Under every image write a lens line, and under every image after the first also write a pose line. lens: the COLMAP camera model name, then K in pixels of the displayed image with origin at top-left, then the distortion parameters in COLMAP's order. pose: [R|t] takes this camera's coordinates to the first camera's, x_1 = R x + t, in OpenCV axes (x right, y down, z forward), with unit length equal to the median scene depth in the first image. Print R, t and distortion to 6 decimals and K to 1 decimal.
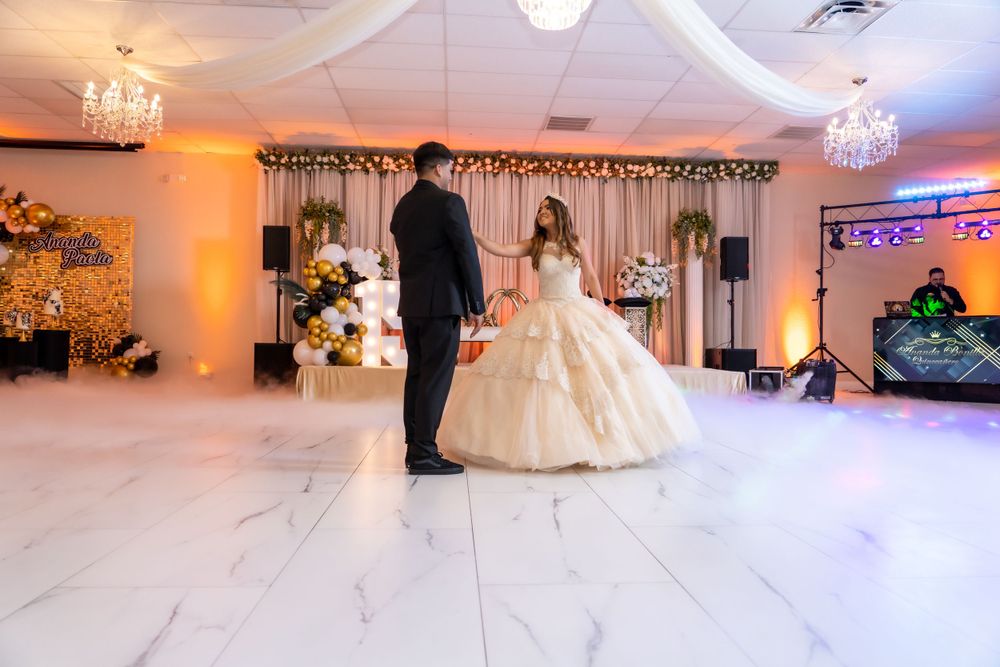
lens RADIAL K [[656.9, 0, 497.7], [0, 656.9, 331.4], [0, 0, 1]] dist [-0.039797, 0.002857]
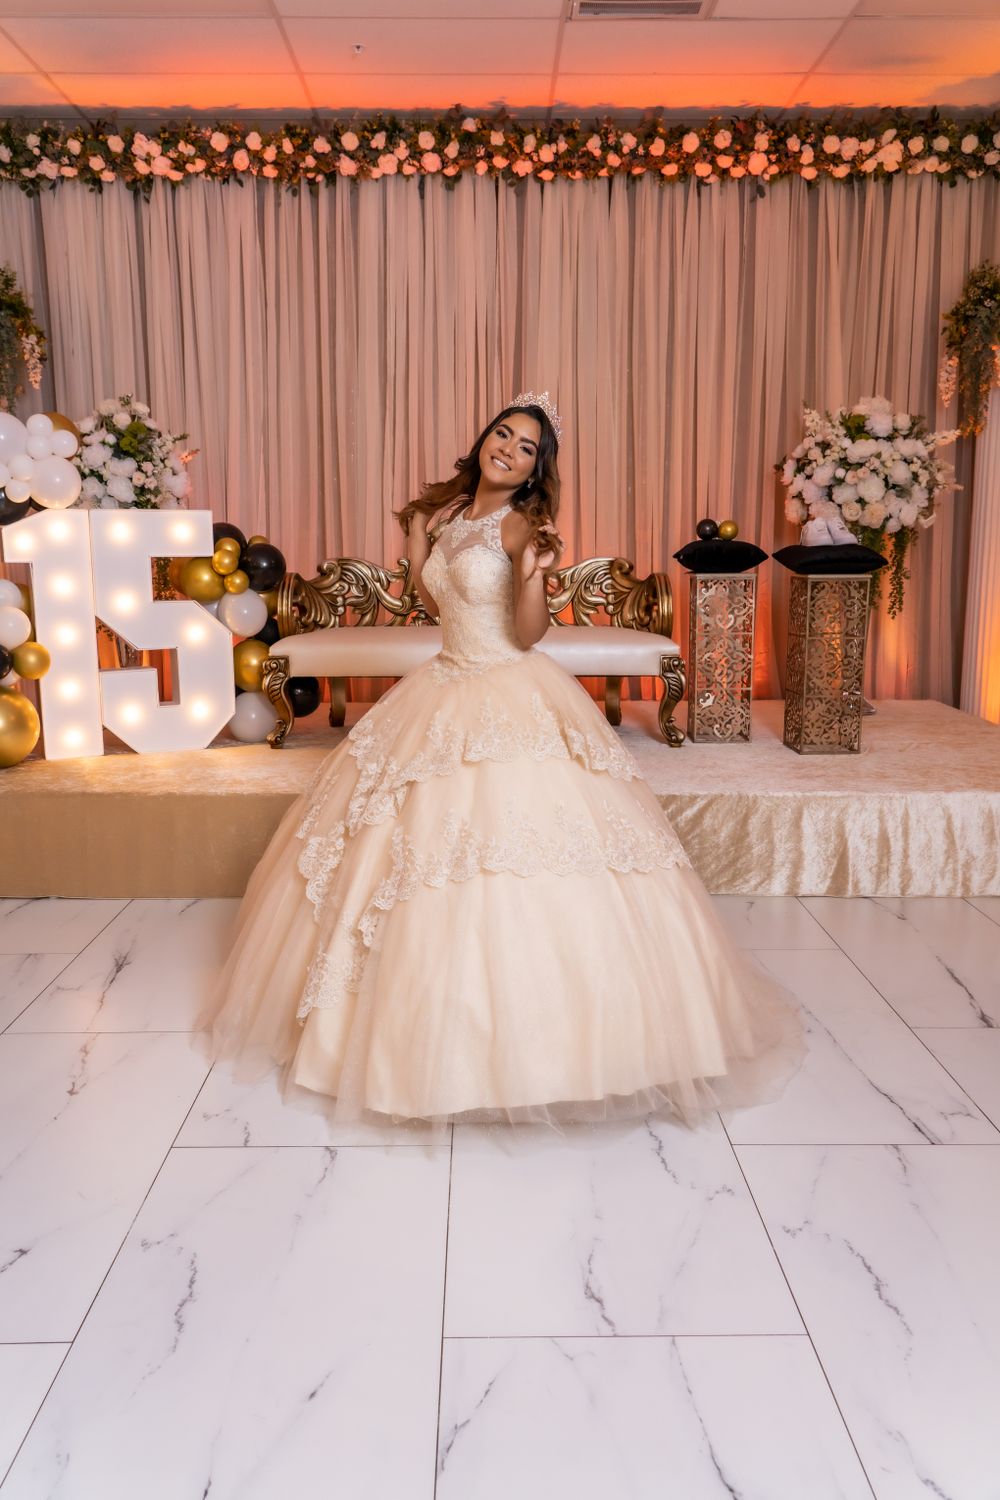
lens RADIAL K [[1149.9, 0, 491.9], [0, 1149.9, 747.4], [0, 0, 1]] dist [0.002547, 0.002693]
pose [[0.998300, -0.006251, -0.057945, 0.054641], [0.016953, 0.982386, 0.186090, -0.051988], [0.055761, -0.186756, 0.980823, 0.327130]]
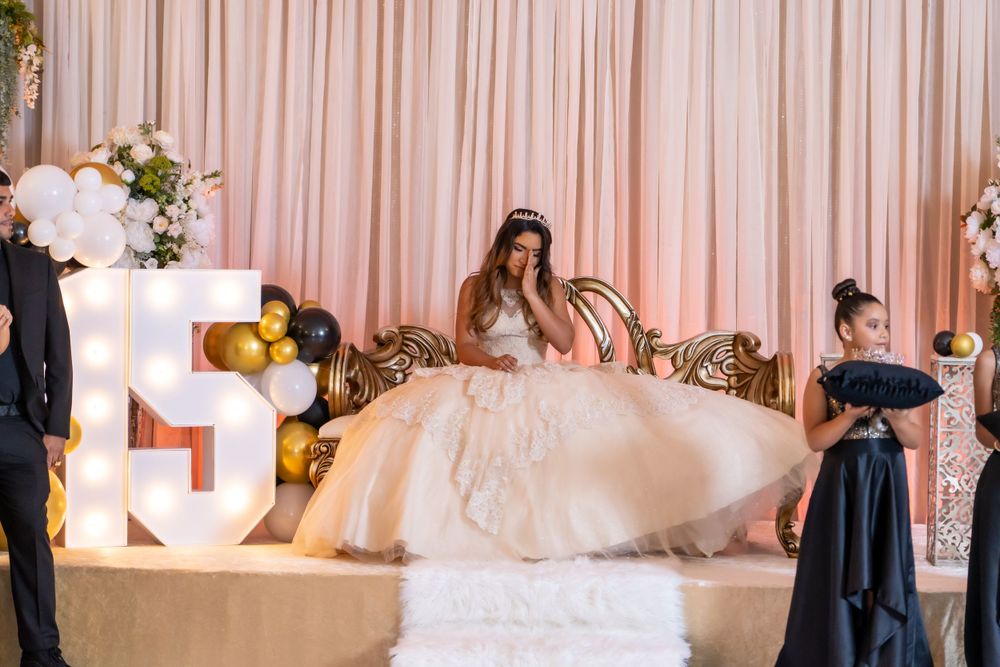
lens RADIAL K [[2905.5, 0, 533.8], [0, 2905.5, 314.3], [0, 0, 1]] dist [-0.041938, 1.202249]
pose [[0.992813, 0.004206, -0.119601, 0.141678], [-0.000714, 0.999573, 0.029222, -0.078517], [0.119672, -0.028927, 0.992392, -0.266830]]
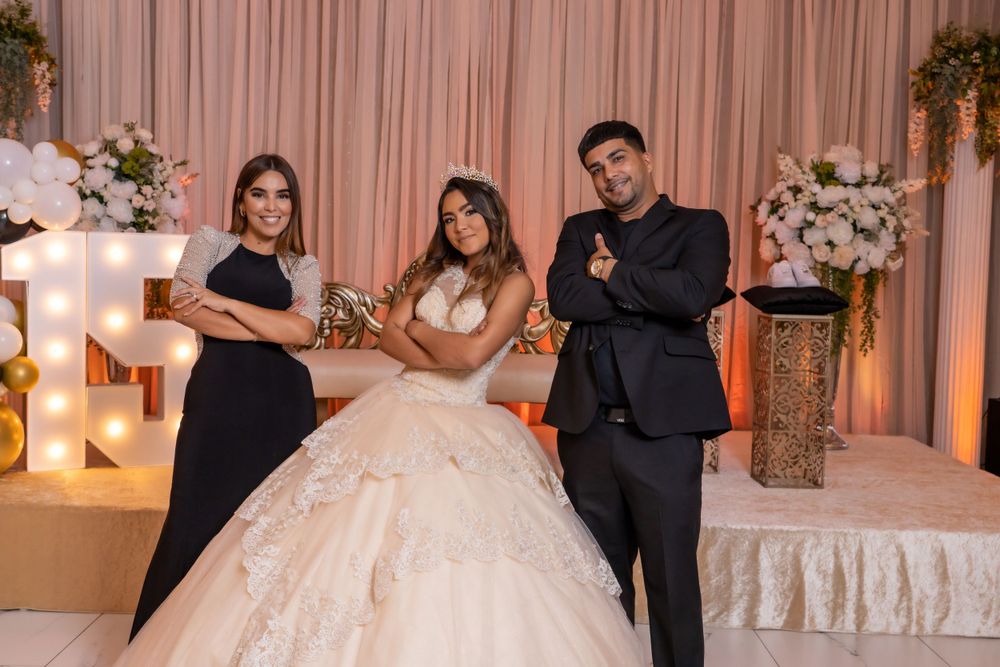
lens RADIAL K [[1174.9, 0, 500.0], [0, 1174.9, 333.5], [0, 0, 1]] dist [0.040766, 0.001342]
pose [[0.998452, 0.017855, -0.052684, 0.067857], [-0.013769, 0.996941, 0.076933, -0.061112], [0.053897, -0.076089, 0.995643, 0.299414]]
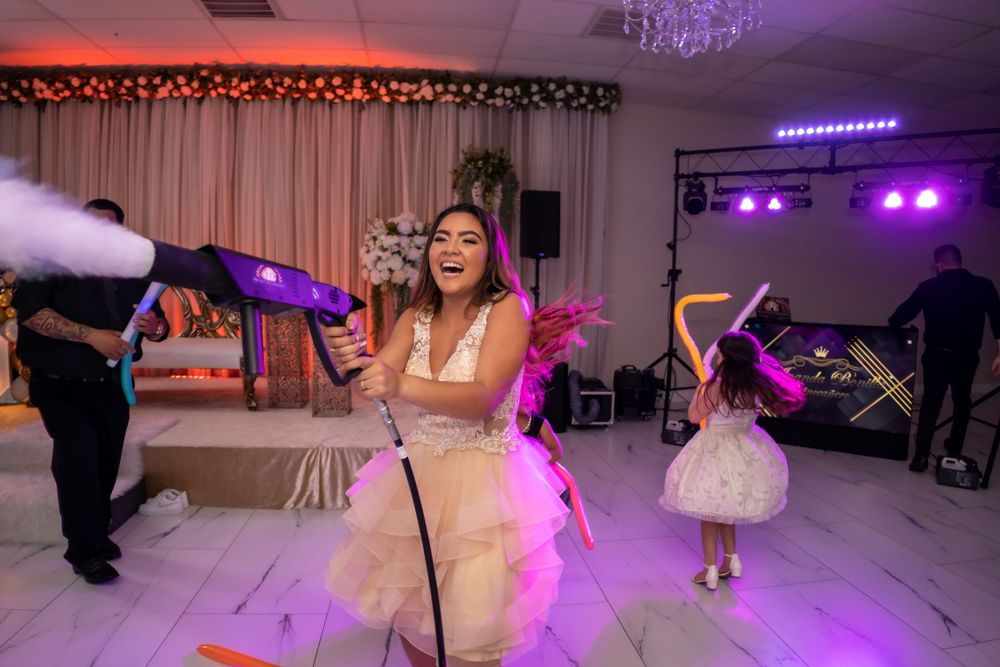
lens RADIAL K [[576.1, 0, 500.0], [0, 576.1, 333.5], [0, 0, 1]] dist [-0.154065, 0.038226]
pose [[0.997328, -0.002364, 0.073009, 0.269911], [-0.004848, 0.995130, 0.098449, -0.056655], [-0.072886, -0.098540, 0.992460, 0.408702]]
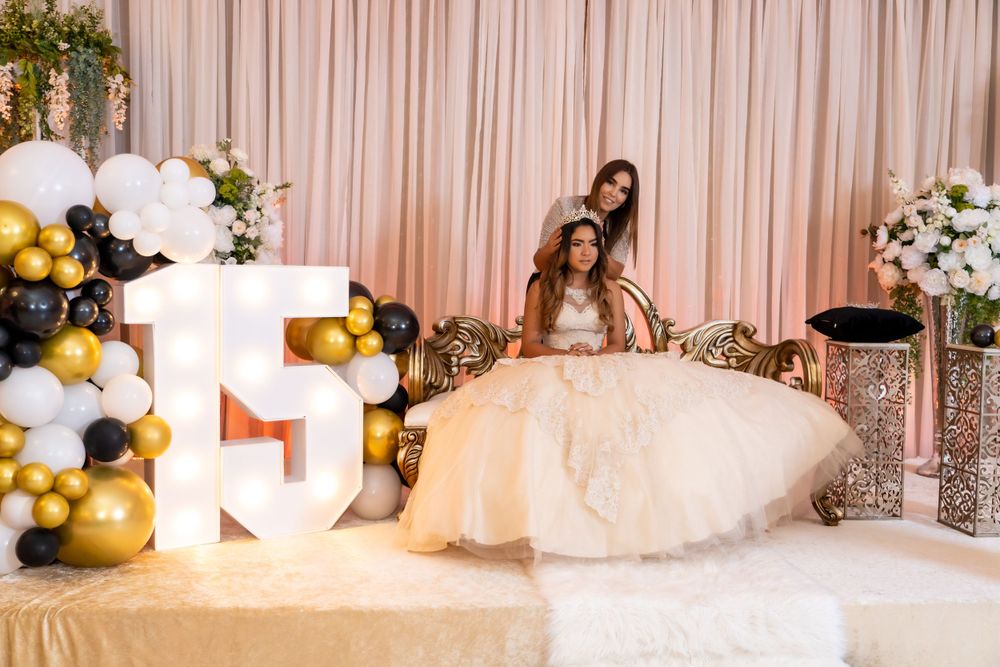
lens RADIAL K [[997.1, 0, 500.0], [0, 997.1, 333.5], [0, 0, 1]] dist [0.031717, -0.002516]
pose [[0.998628, 0.003215, 0.052260, -0.057916], [-0.007004, 0.997346, 0.072473, -0.065531], [-0.051888, -0.072739, 0.996000, 0.431250]]
